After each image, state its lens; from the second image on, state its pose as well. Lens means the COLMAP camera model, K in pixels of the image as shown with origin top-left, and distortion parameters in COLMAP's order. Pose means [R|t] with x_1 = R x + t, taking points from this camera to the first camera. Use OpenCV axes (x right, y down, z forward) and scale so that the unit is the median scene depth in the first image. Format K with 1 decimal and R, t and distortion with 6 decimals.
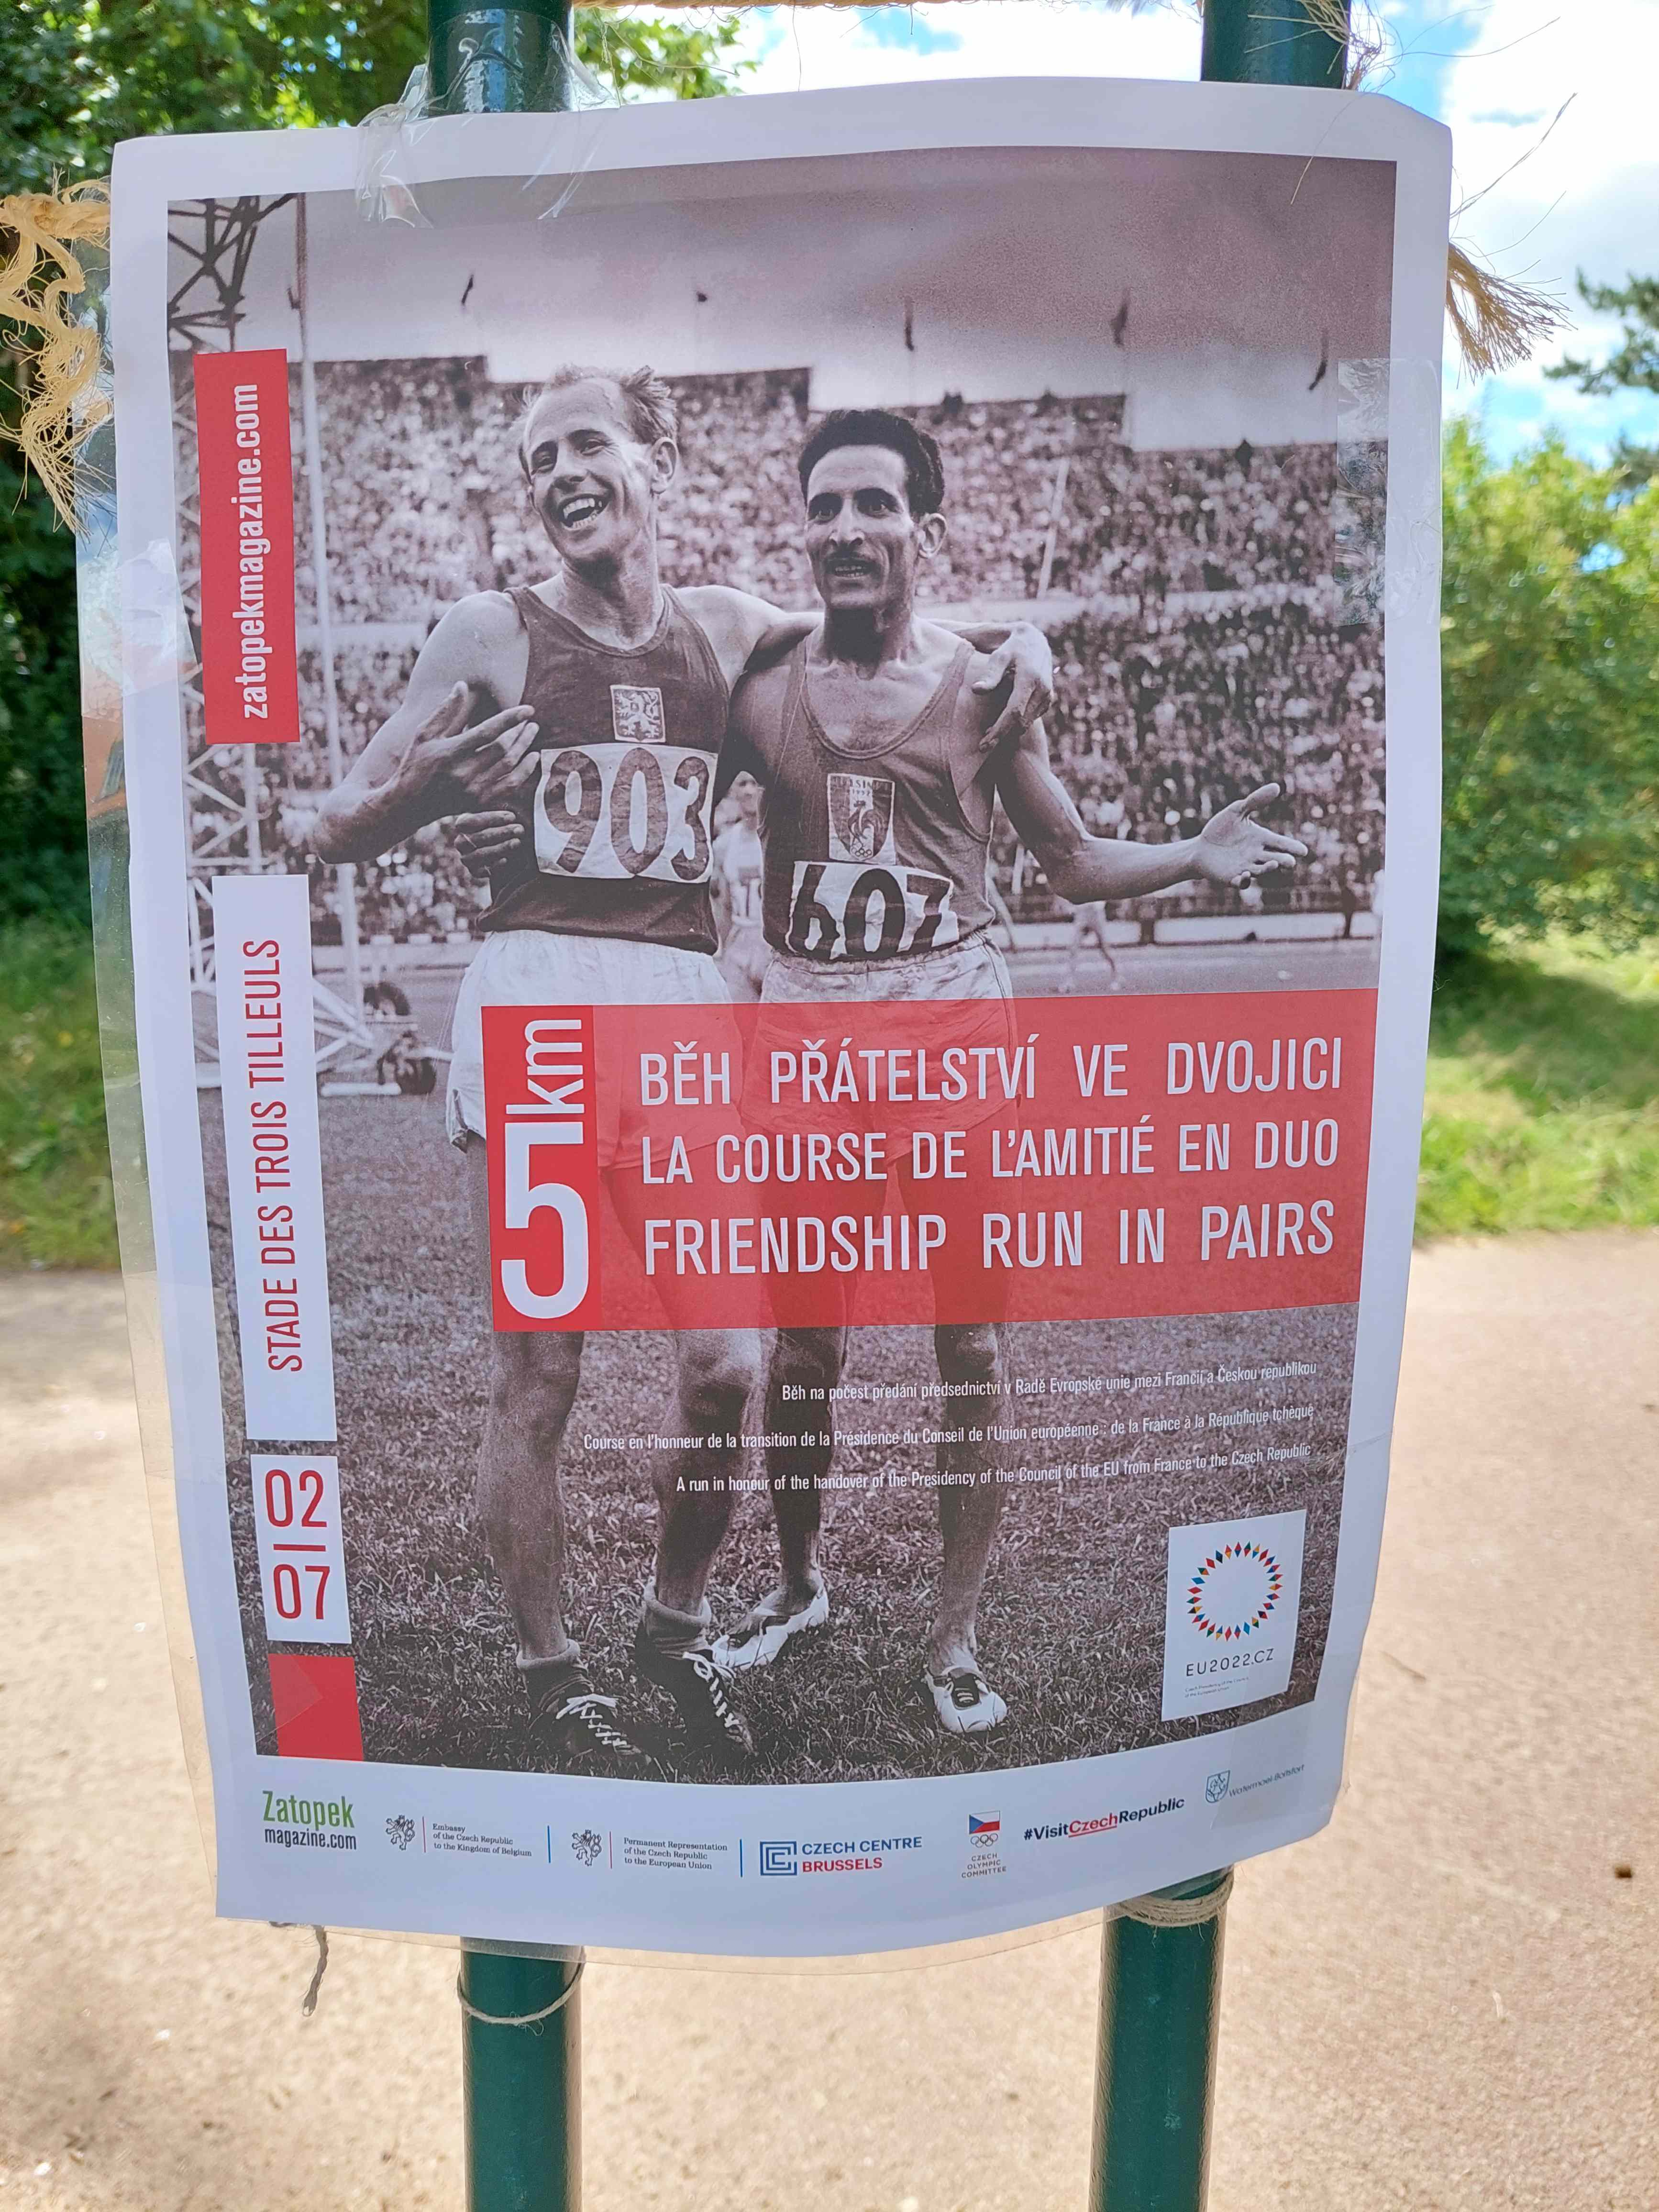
lens RADIAL K [[1541.1, 0, 831.5], [0, 1541.1, 1008.6], [0, 0, 1]] dist [0.111500, -0.260085]
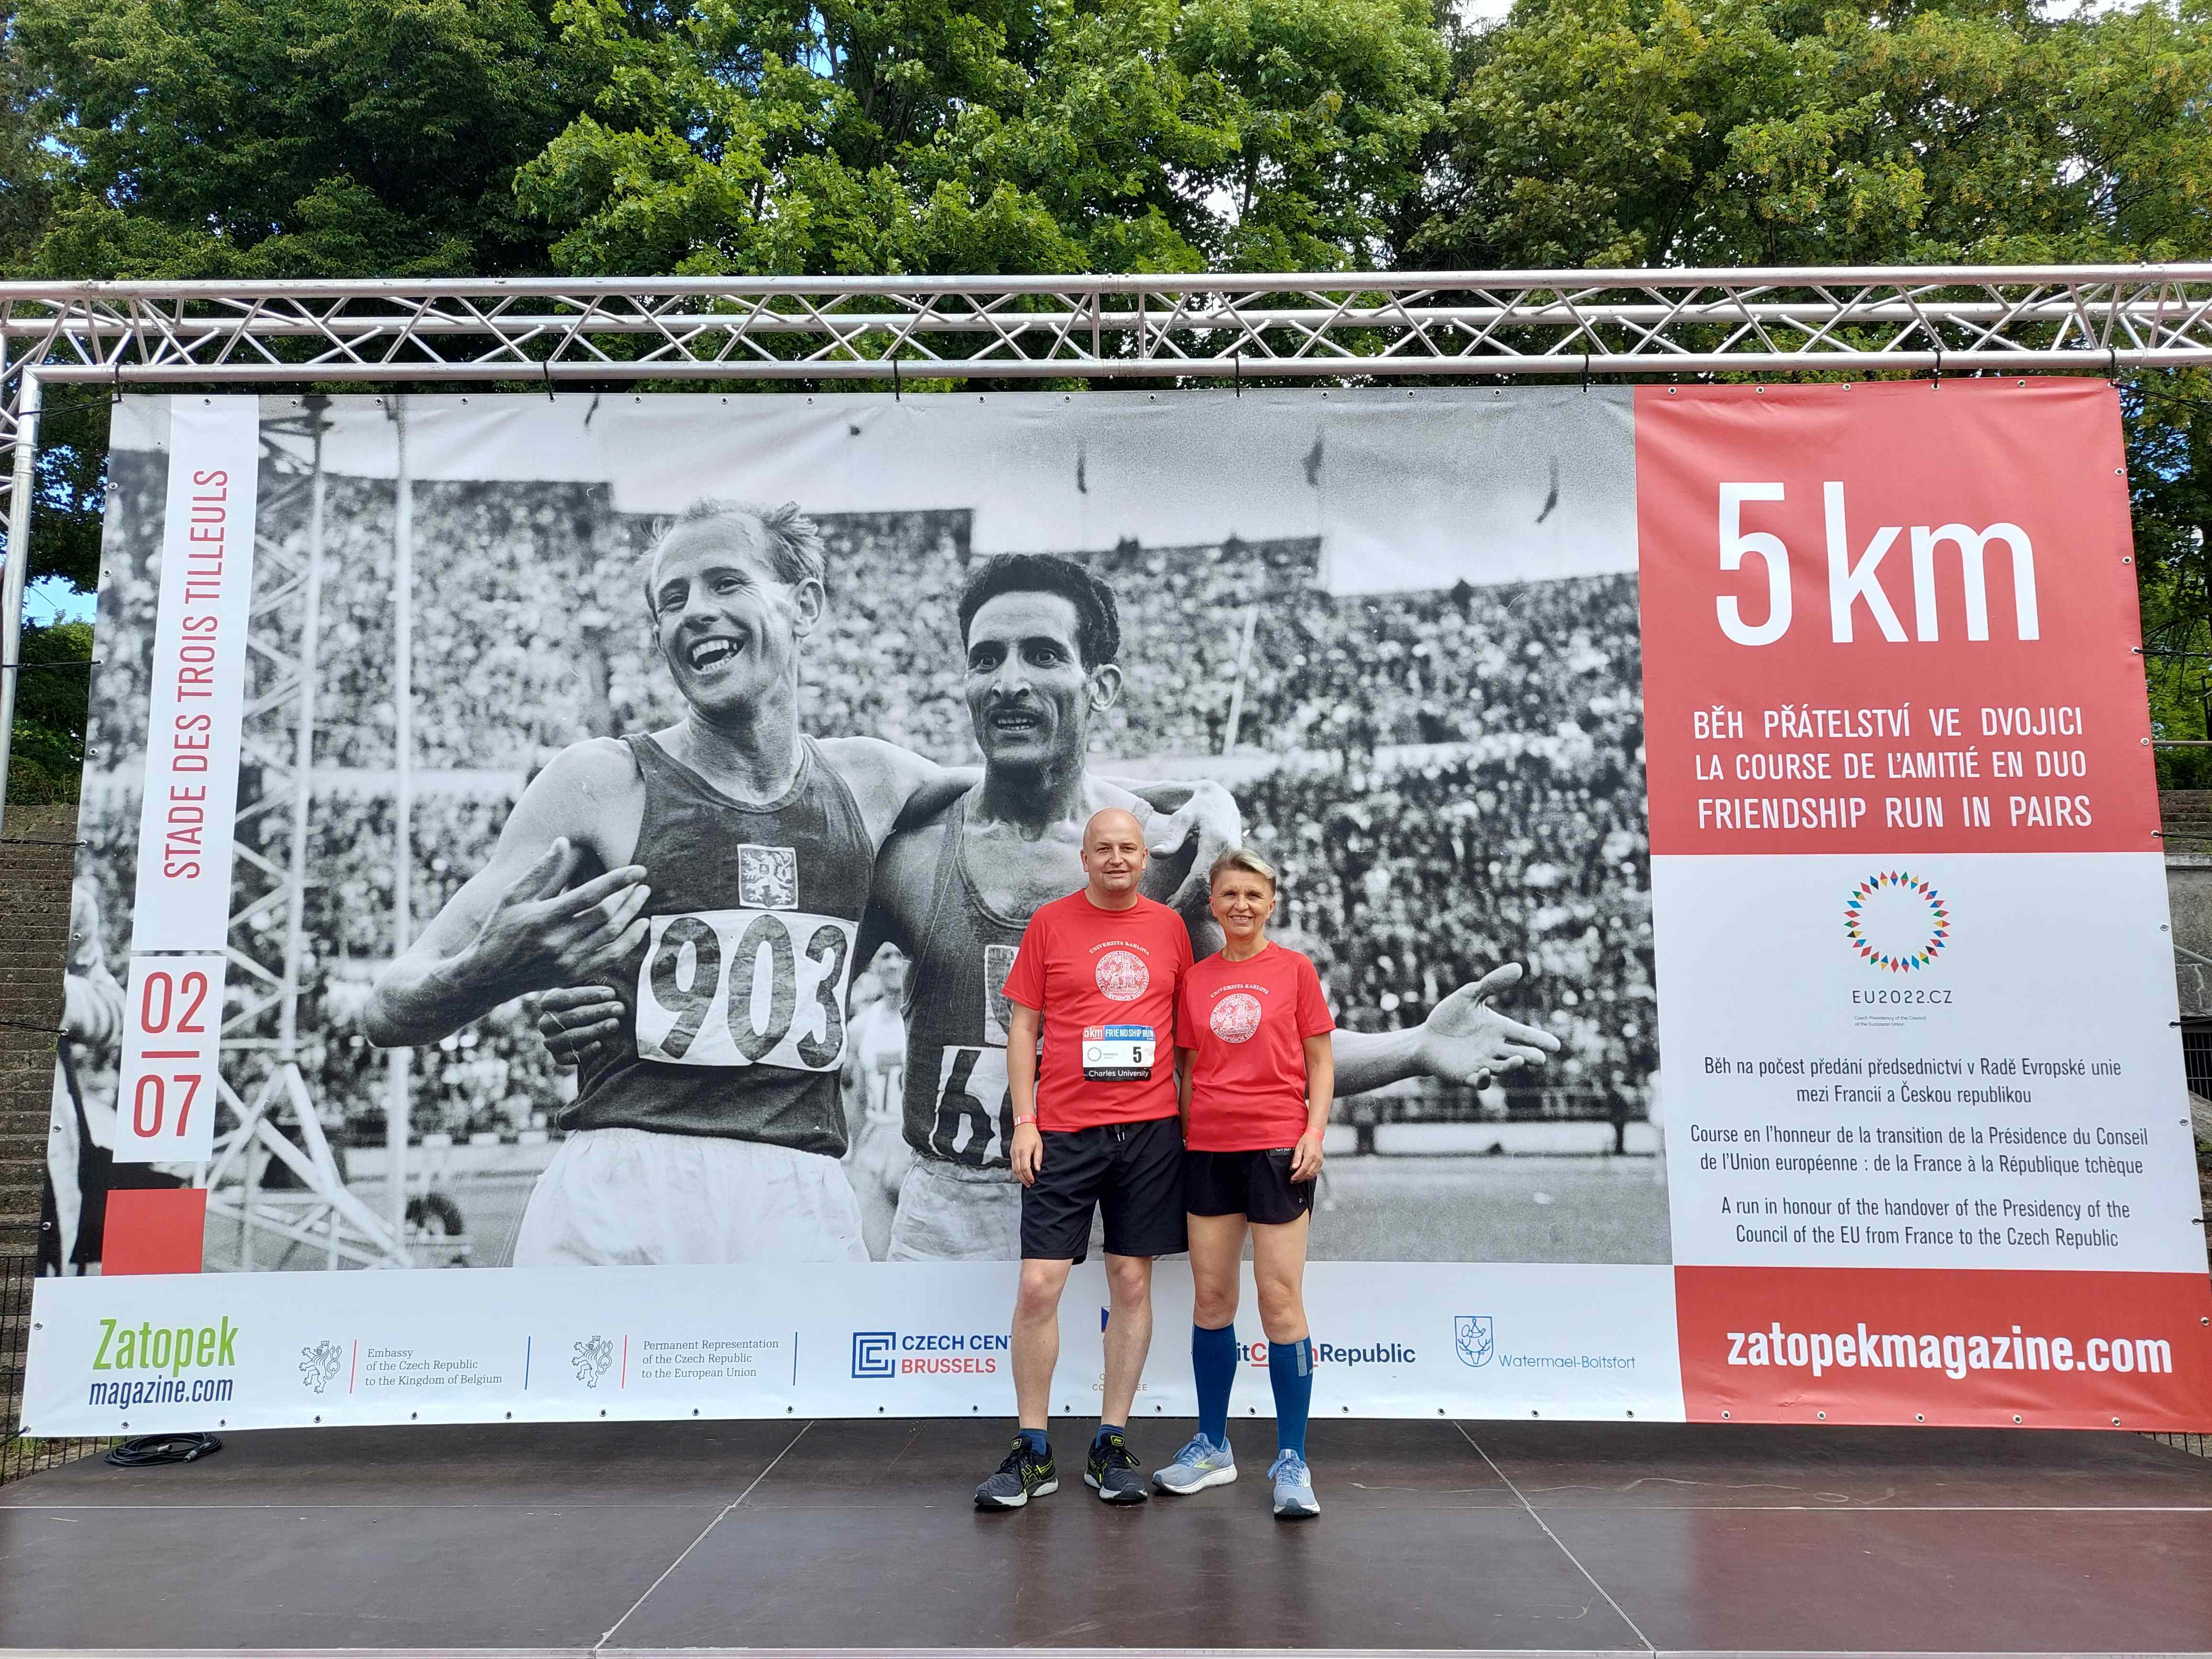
lens RADIAL K [[1541.1, 0, 1106.0], [0, 1541.1, 829.5], [0, 0, 1]] dist [0.111500, -0.260085]
pose [[0.997114, 0.020128, 0.073205, 0.001003], [-0.002715, 0.973053, -0.230565, -0.016775], [-0.075873, 0.229701, 0.970299, 0.146528]]
